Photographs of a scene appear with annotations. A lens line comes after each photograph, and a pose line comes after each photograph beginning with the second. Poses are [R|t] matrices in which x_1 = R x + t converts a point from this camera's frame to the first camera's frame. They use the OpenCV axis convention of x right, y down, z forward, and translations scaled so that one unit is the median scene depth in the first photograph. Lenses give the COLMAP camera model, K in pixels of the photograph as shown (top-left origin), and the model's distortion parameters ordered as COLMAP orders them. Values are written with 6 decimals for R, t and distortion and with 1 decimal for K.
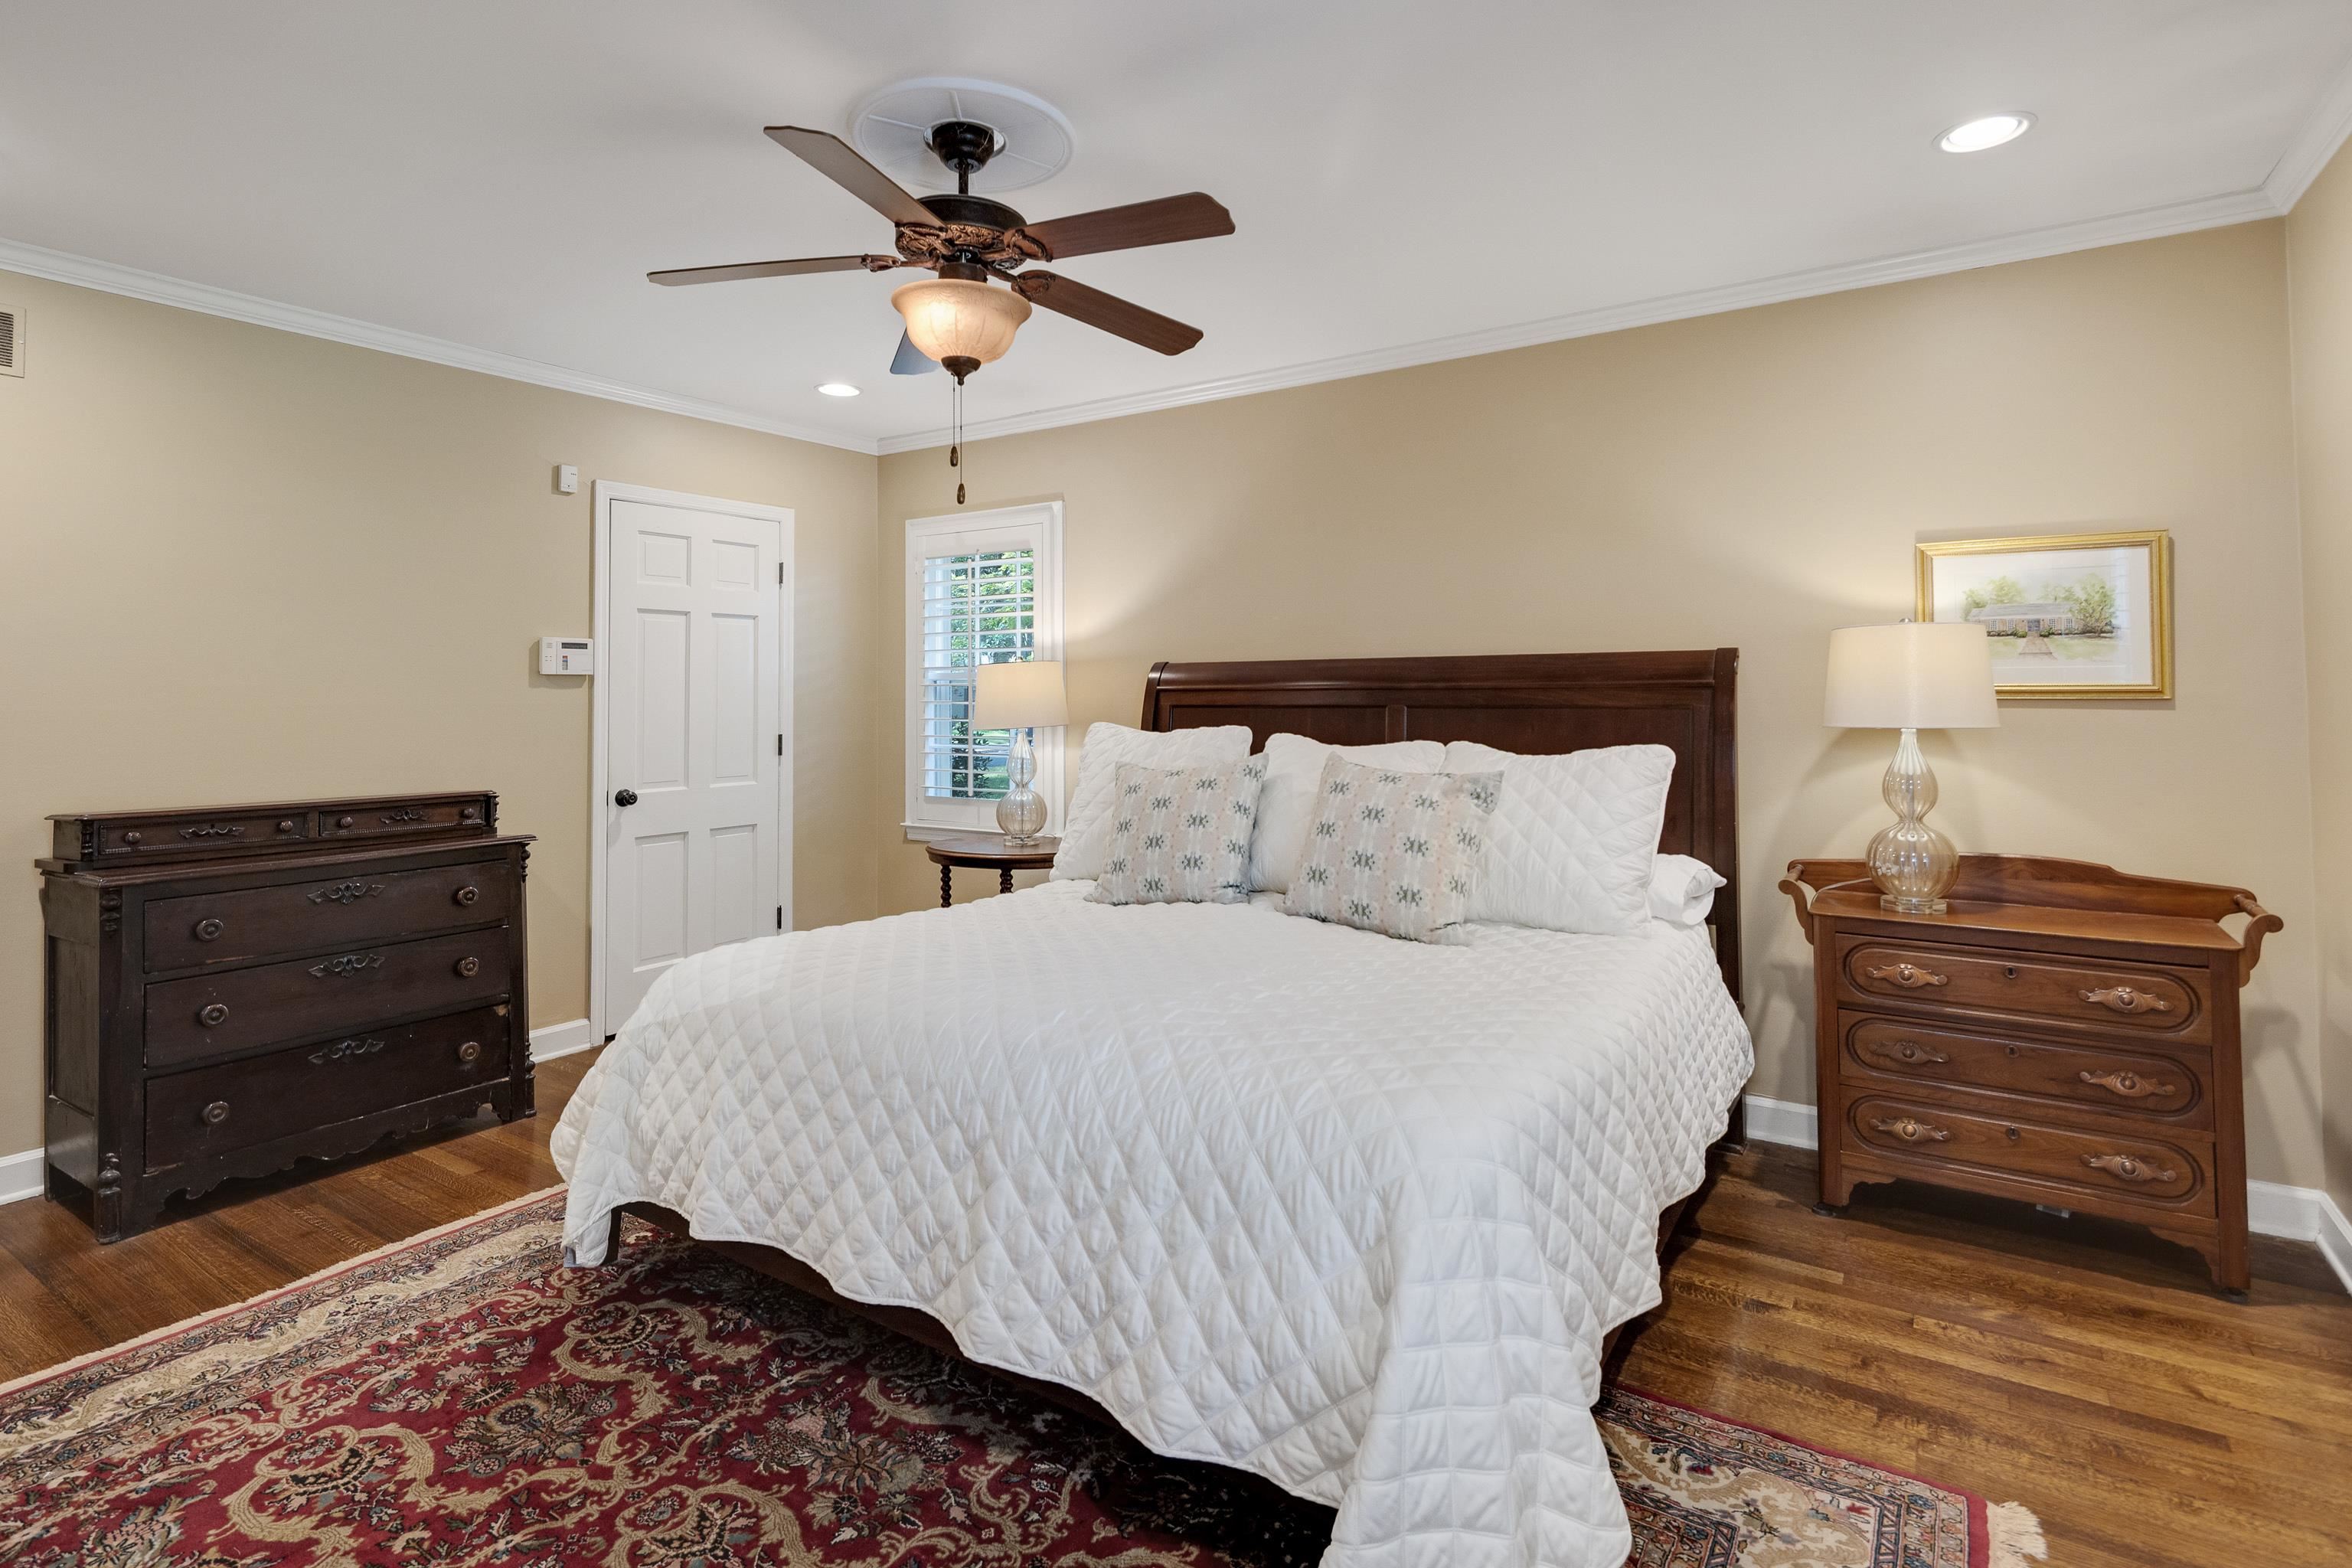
lens RADIAL K [[1143.9, 0, 1179.4], [0, 1143.9, 686.2], [0, 0, 1]] dist [0.000027, -0.000032]
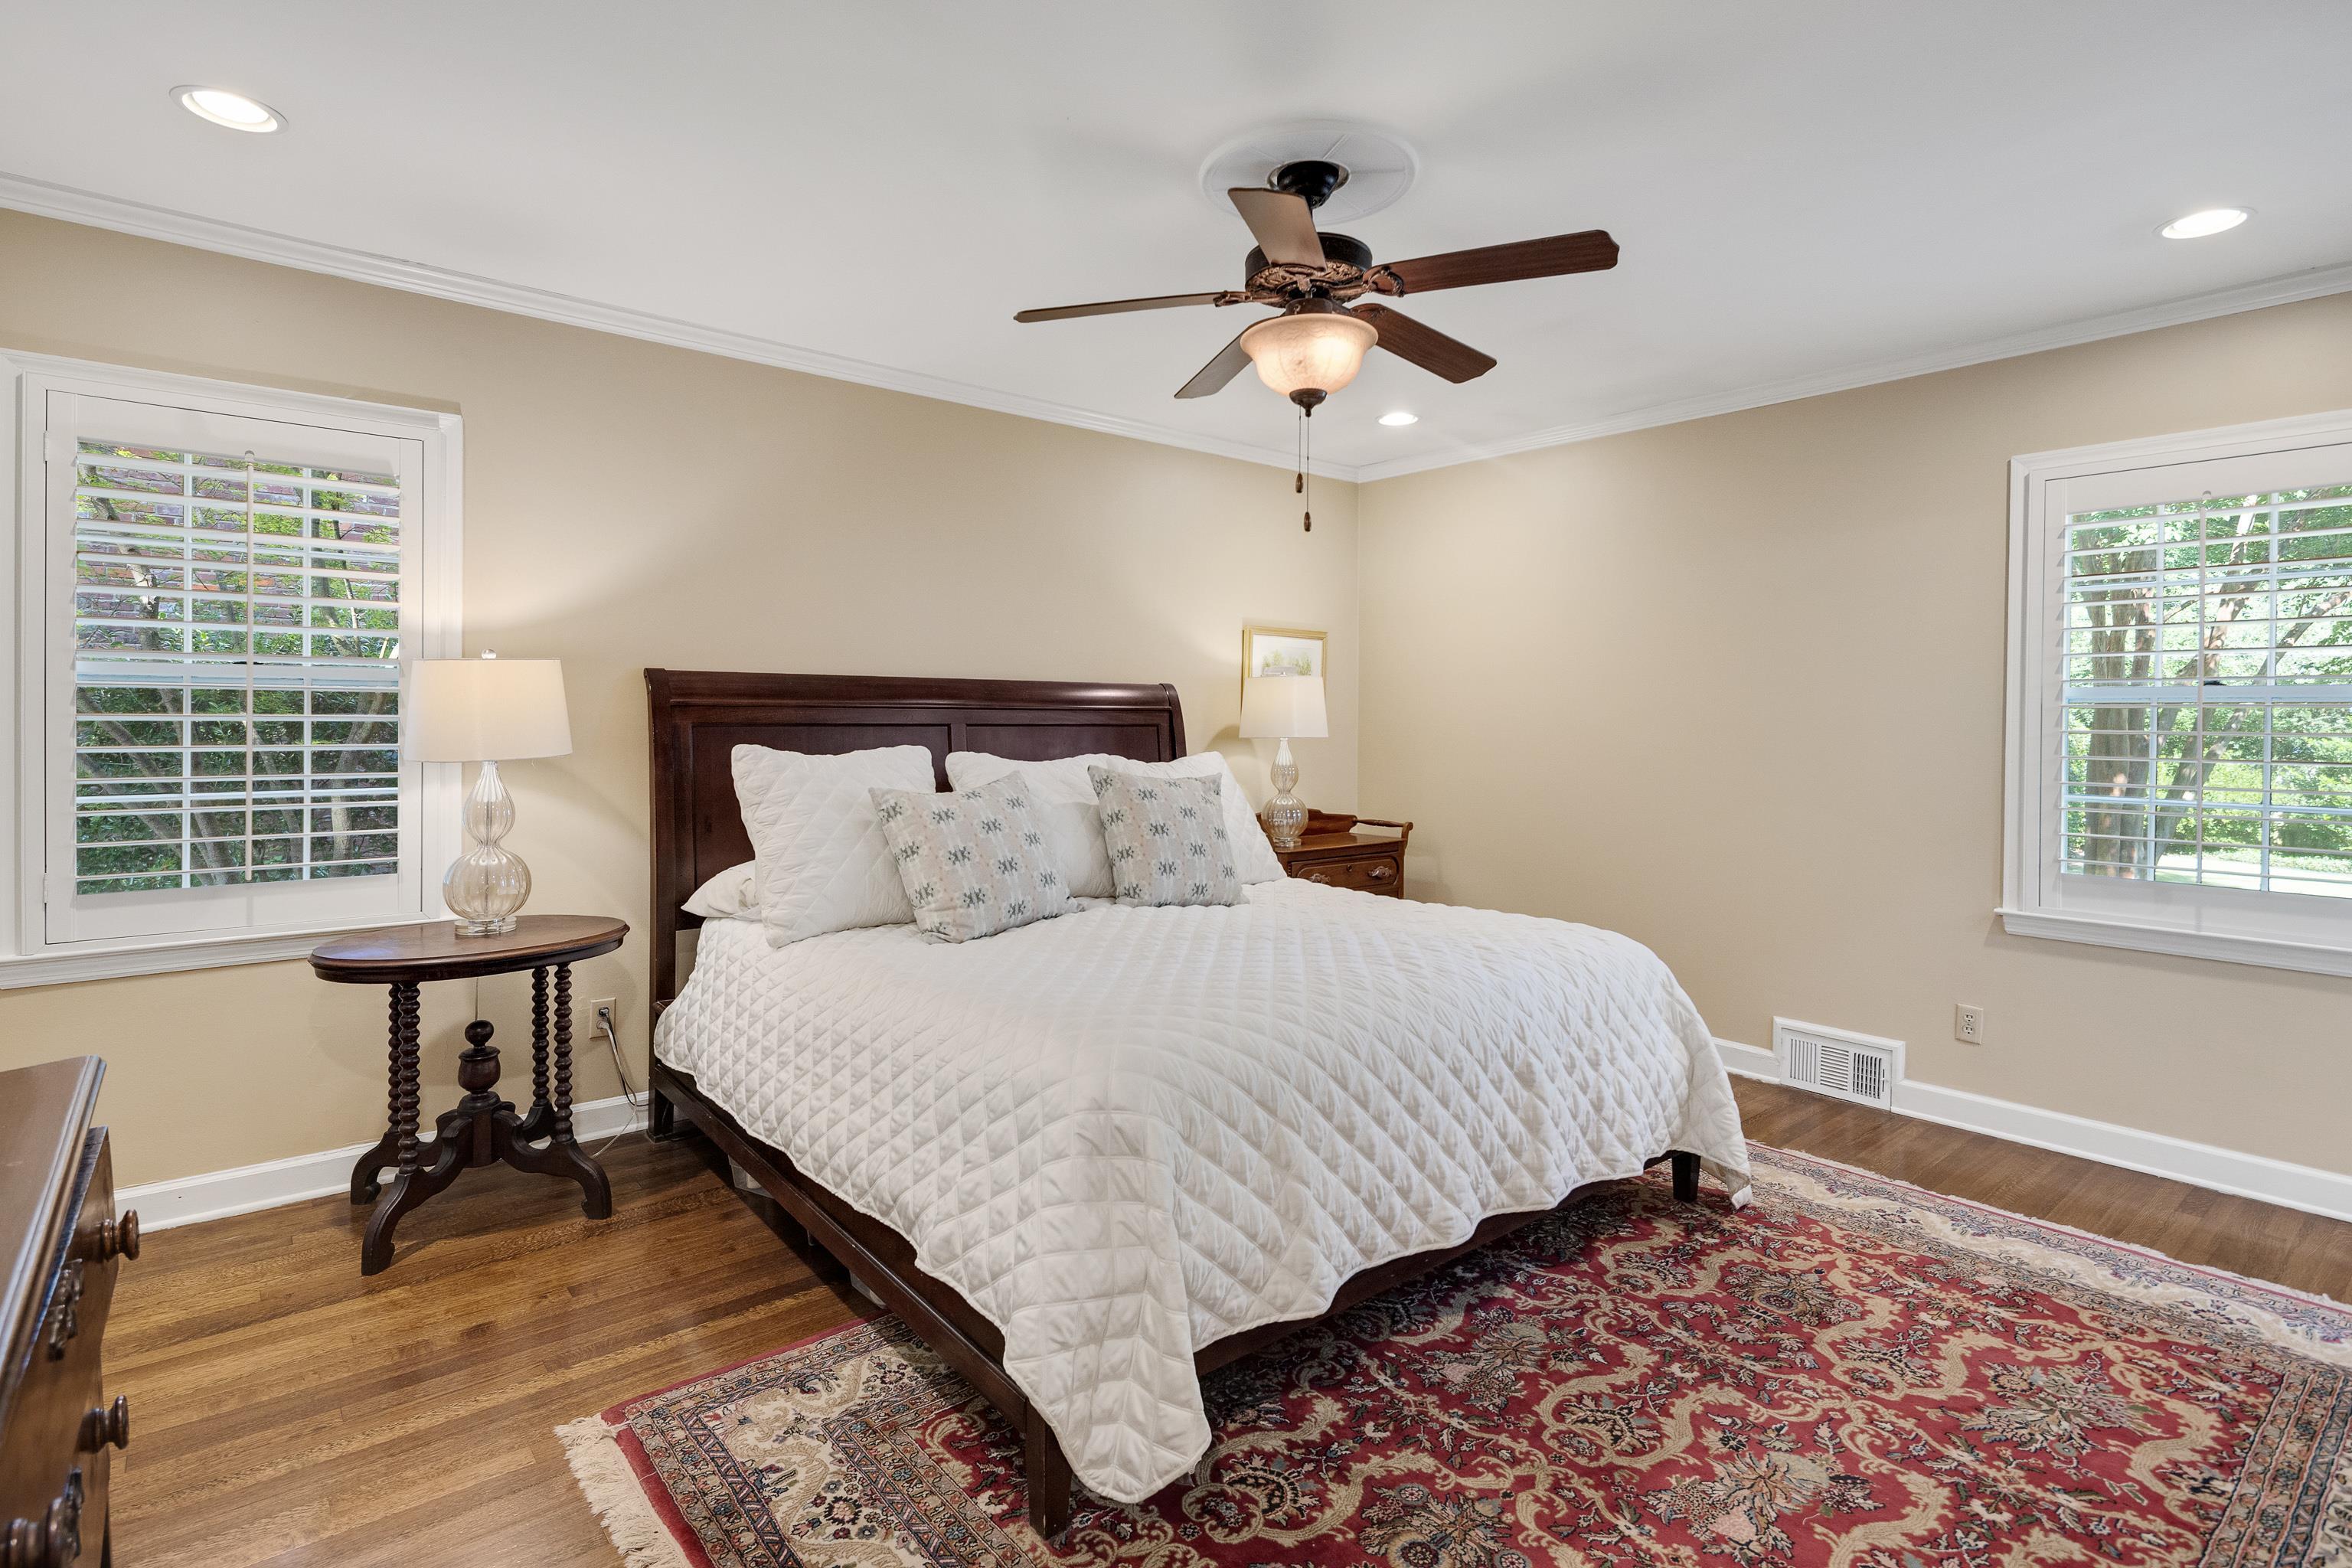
lens RADIAL K [[1135.2, 0, 1163.6], [0, 1135.2, 756.0], [0, 0, 1]] dist [0.002309, -0.001080]
pose [[0.304684, -0.026196, 0.952093, -1.345175], [-0.018025, 0.999284, 0.033263, 0.014261], [-0.952283, -0.027296, 0.303994, 0.884422]]
